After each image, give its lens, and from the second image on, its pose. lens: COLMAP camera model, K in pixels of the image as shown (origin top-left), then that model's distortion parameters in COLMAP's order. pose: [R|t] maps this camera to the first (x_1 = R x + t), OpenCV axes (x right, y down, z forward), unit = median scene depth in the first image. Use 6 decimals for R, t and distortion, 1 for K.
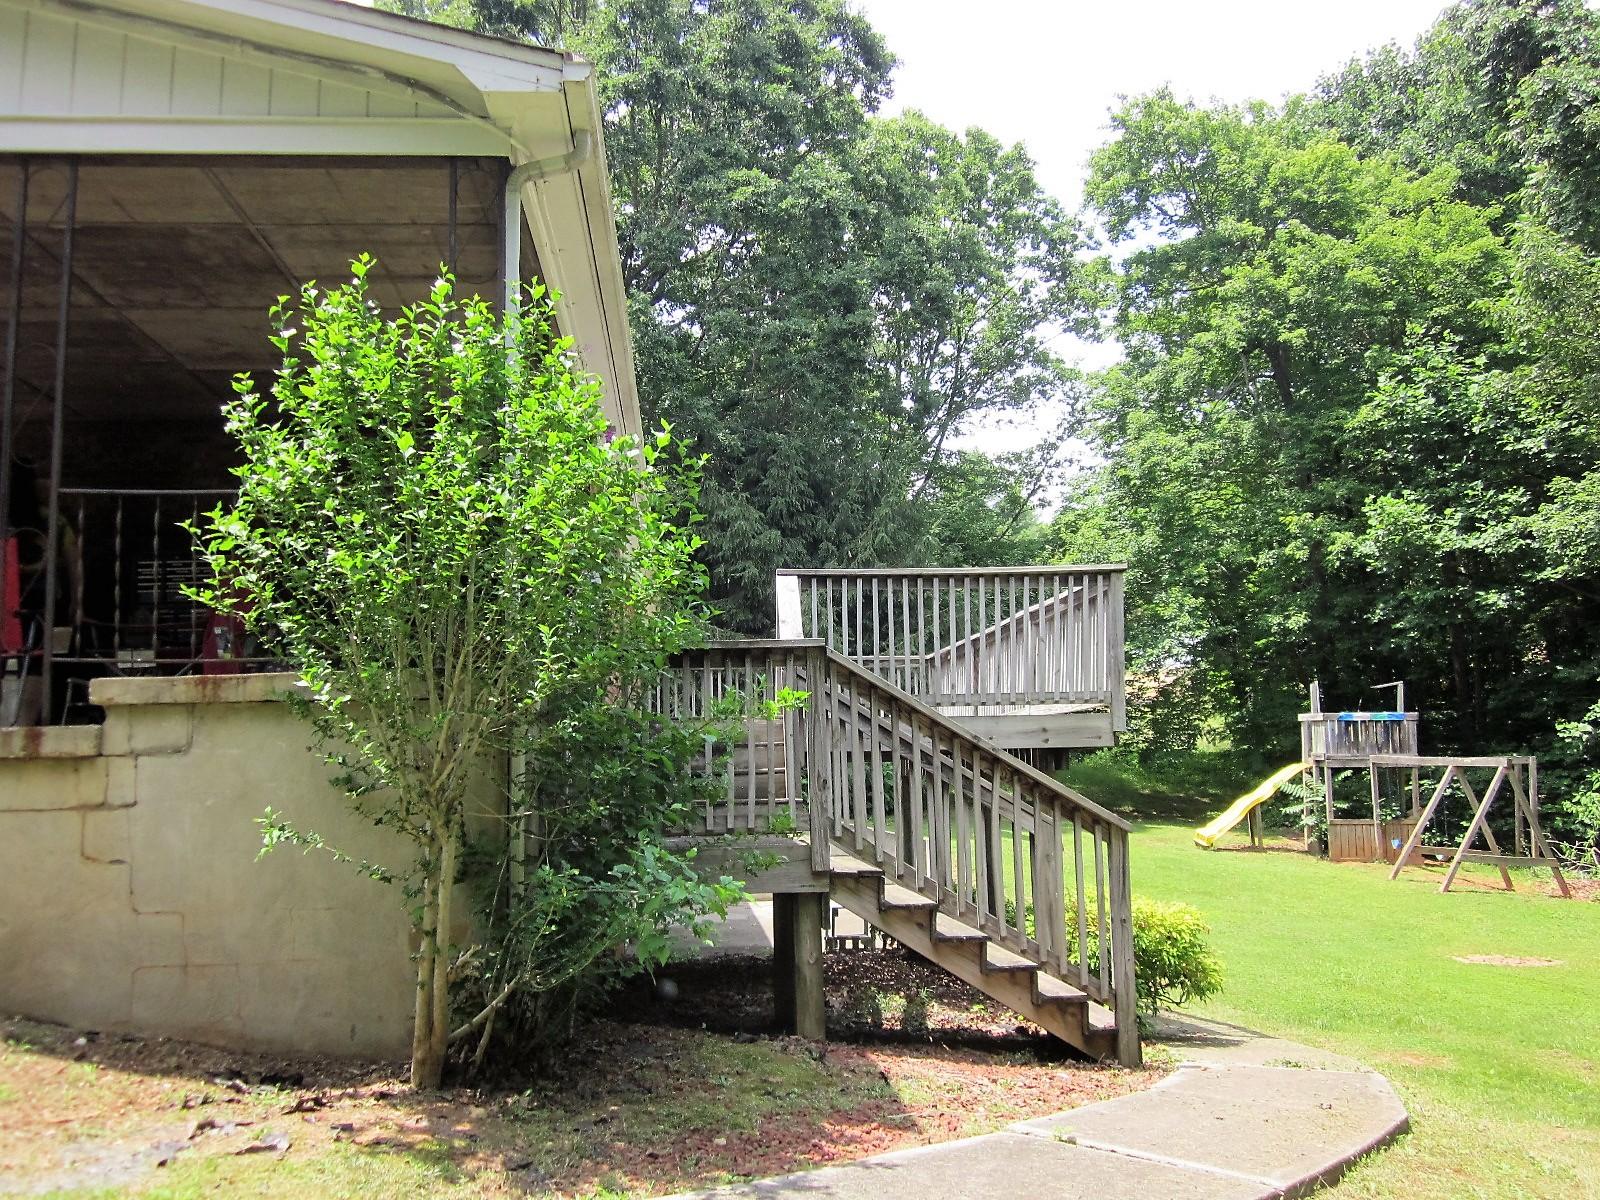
lens RADIAL K [[1323.5, 0, 790.8], [0, 1323.5, 596.6], [0, 0, 1]] dist [-0.042954, 0.011858]
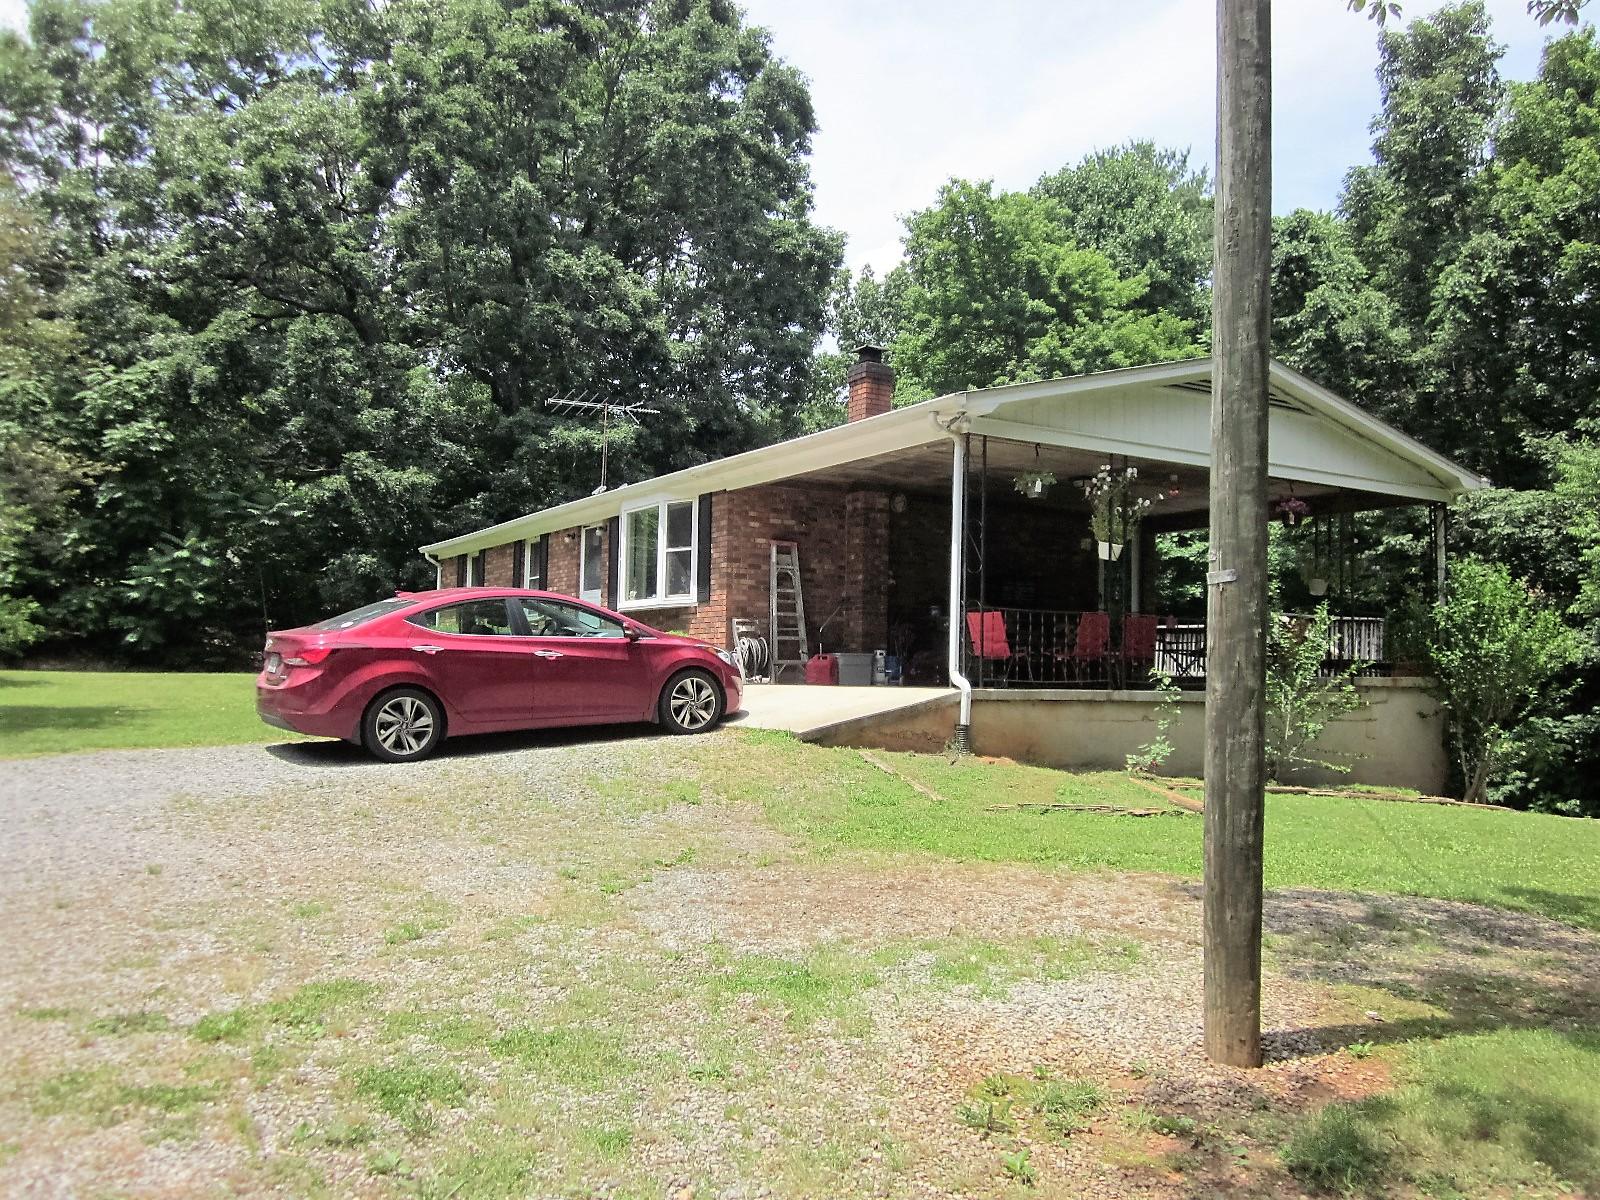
lens RADIAL K [[1323.5, 0, 789.6], [0, 1323.5, 582.9], [0, 0, 1]] dist [-0.042954, 0.011858]
pose [[0.902149, 0.076331, 0.424619, -3.195376], [-0.105236, 0.993429, 0.045003, -0.158744], [-0.418393, -0.085284, 0.904253, -1.224039]]
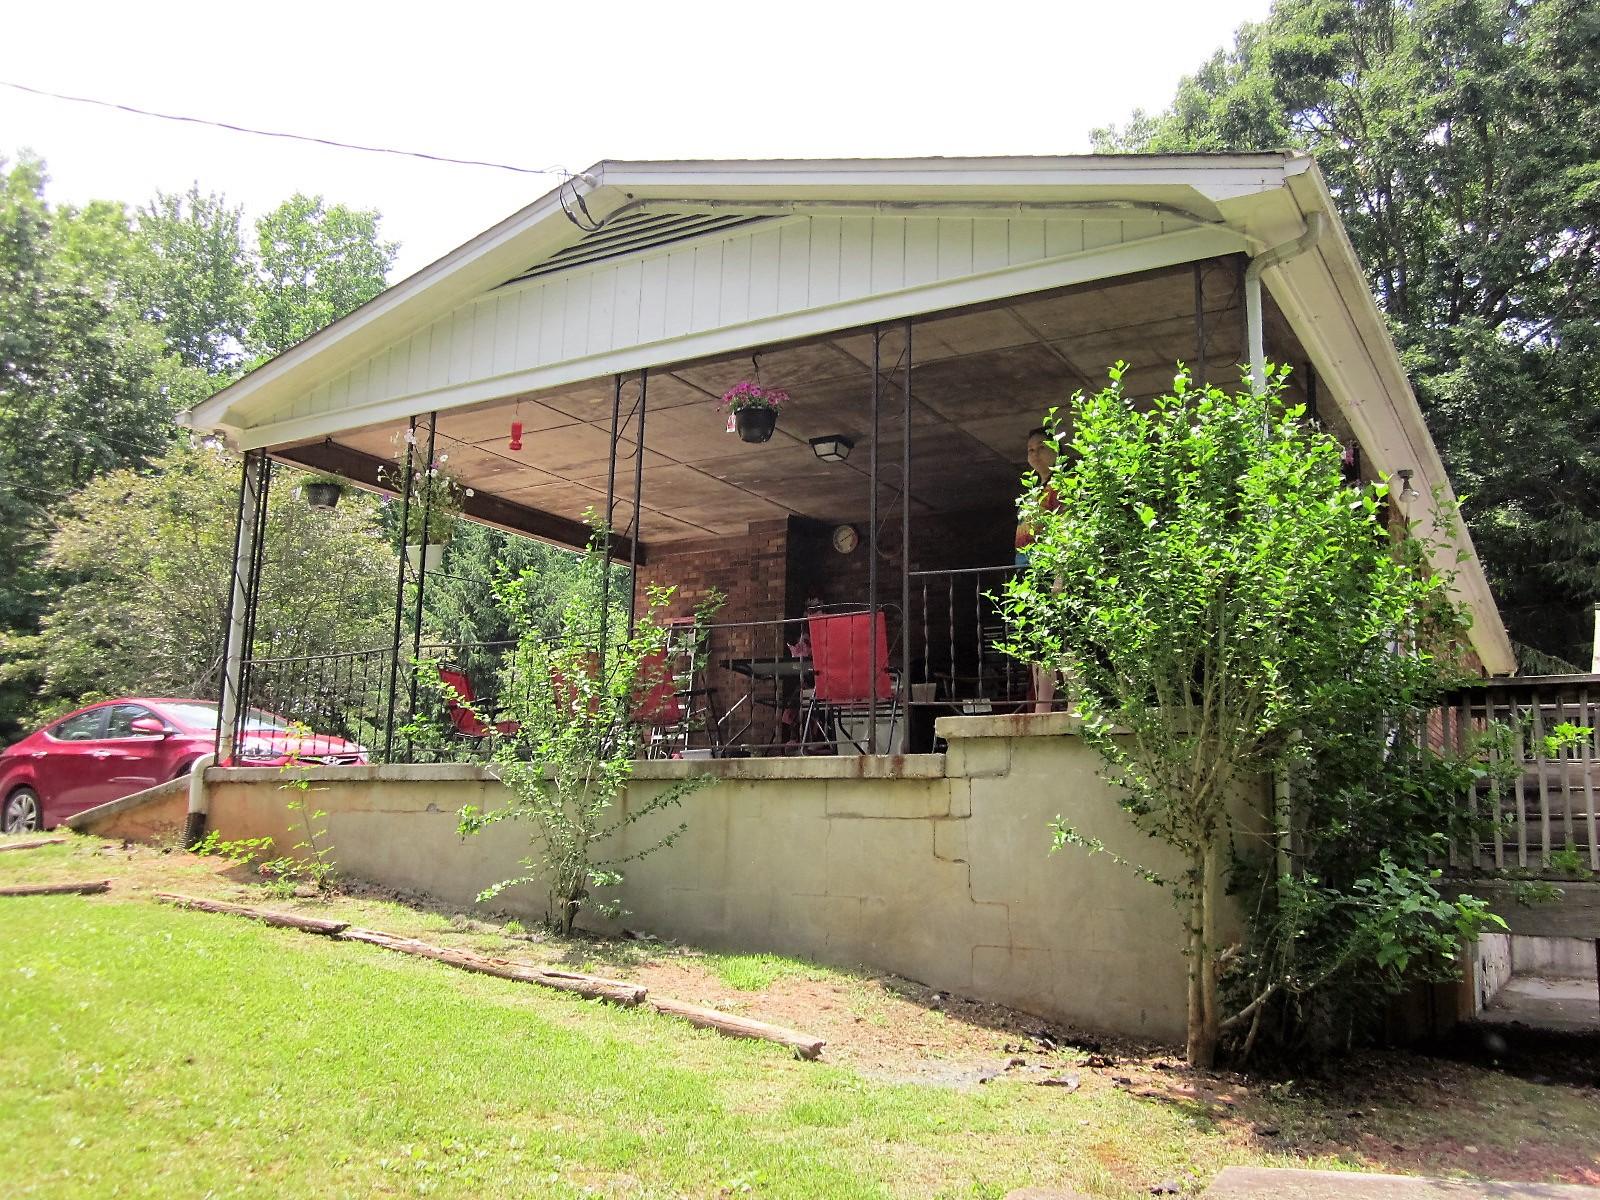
lens RADIAL K [[1323.5, 0, 808.3], [0, 1323.5, 603.7], [0, 0, 1]] dist [-0.042954, 0.011858]
pose [[0.816490, -0.057651, -0.574474, 0.123681], [0.035359, 0.998128, -0.049911, 0.011668], [0.576276, 0.020439, 0.817000, -0.147693]]
